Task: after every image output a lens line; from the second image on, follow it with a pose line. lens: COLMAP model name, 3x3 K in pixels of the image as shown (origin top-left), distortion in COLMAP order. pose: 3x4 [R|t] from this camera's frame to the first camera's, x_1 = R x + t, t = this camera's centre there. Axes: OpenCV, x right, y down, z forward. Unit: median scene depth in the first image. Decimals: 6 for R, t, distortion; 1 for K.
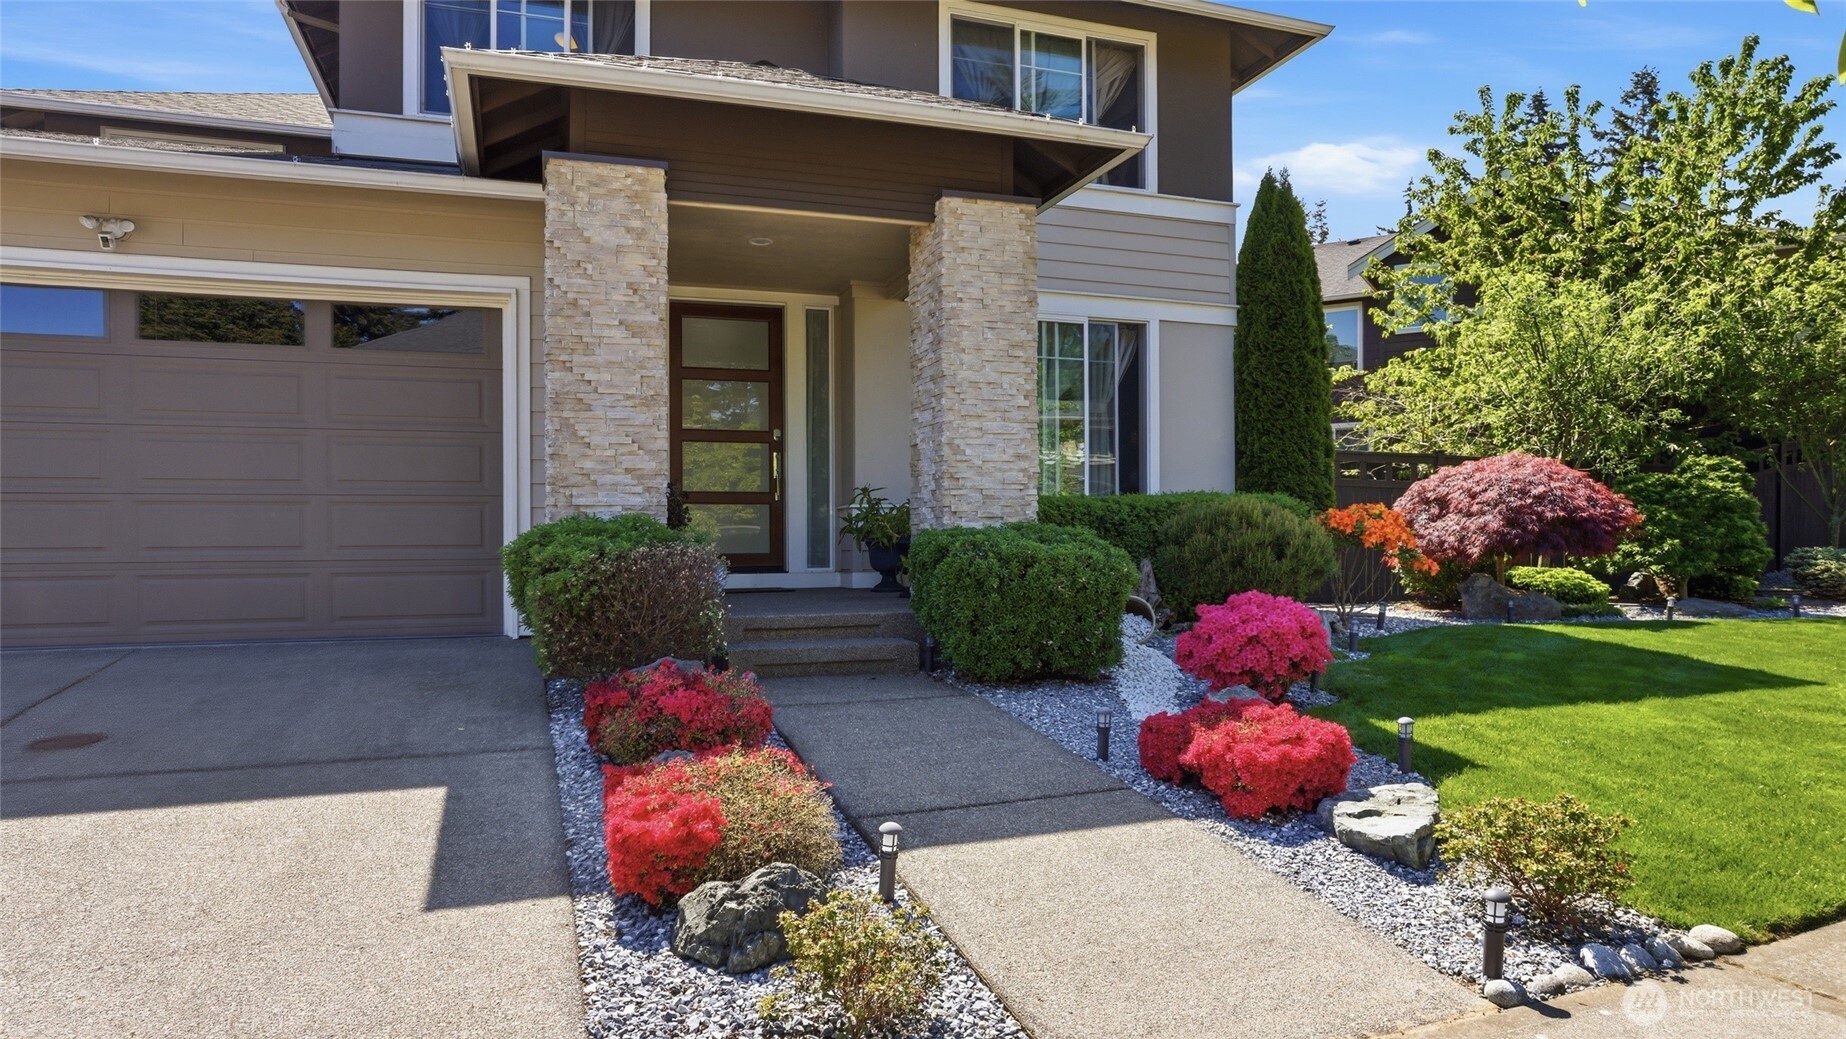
lens RADIAL K [[1167.1, 0, 917.0], [0, 1167.1, 535.3], [0, 0, 1]] dist [-0.026840, 0.007538]
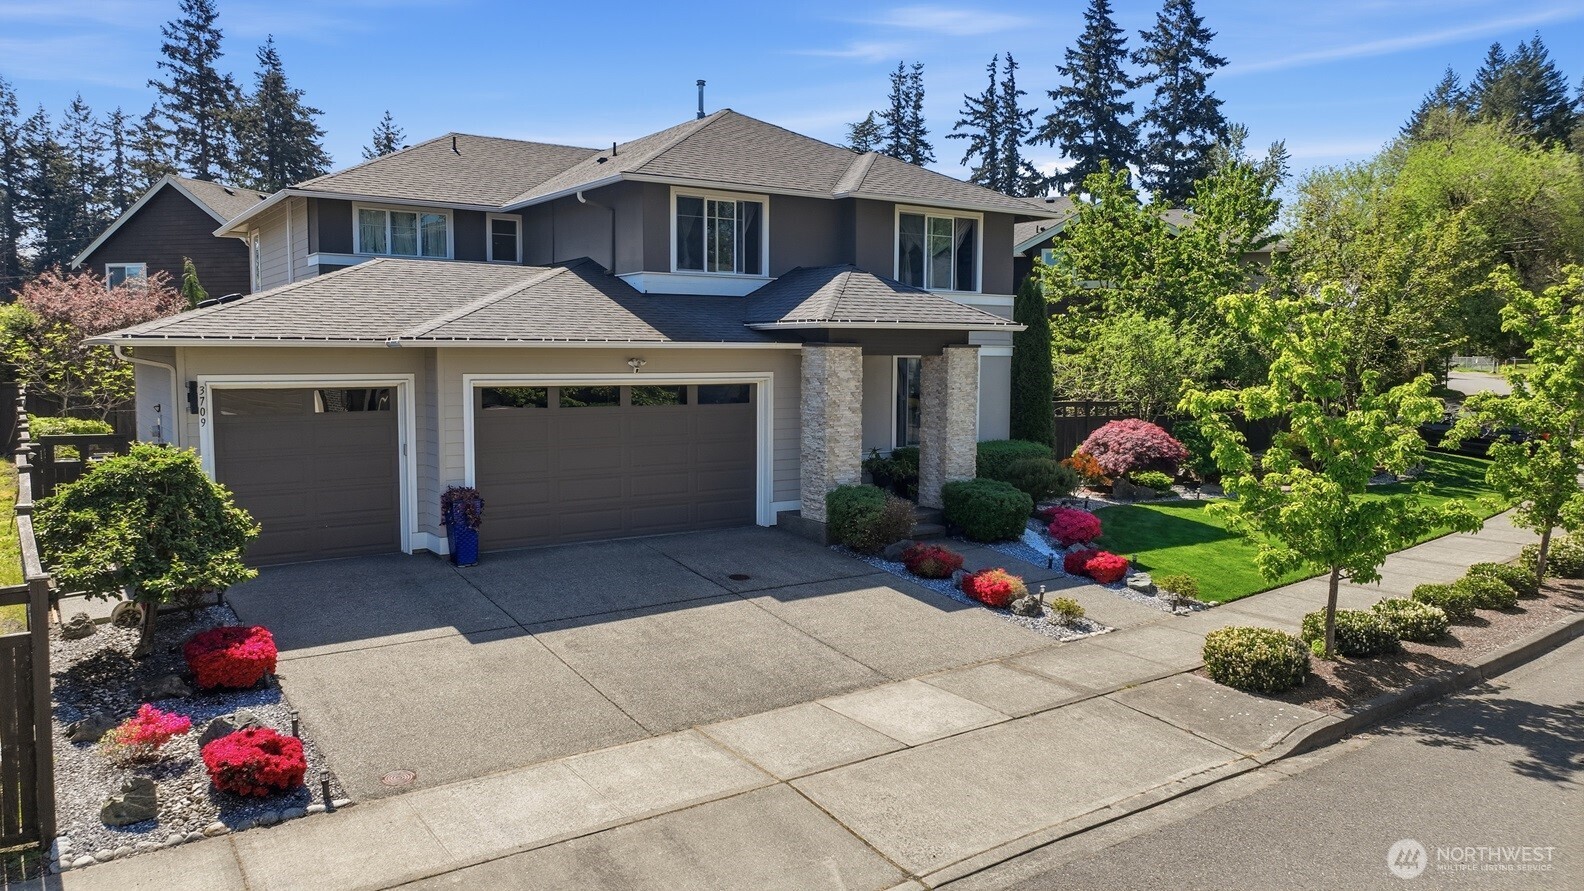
lens RADIAL K [[1126.1, 0, 799.0], [0, 1126.1, 443.6], [0, 0, 1]] dist [0.009961, 0.005763]
pose [[0.968436, -0.007292, 0.249154, -0.877240], [-0.013285, 0.996641, 0.080807, -0.271774], [-0.248907, -0.081567, 0.965087, -1.244175]]
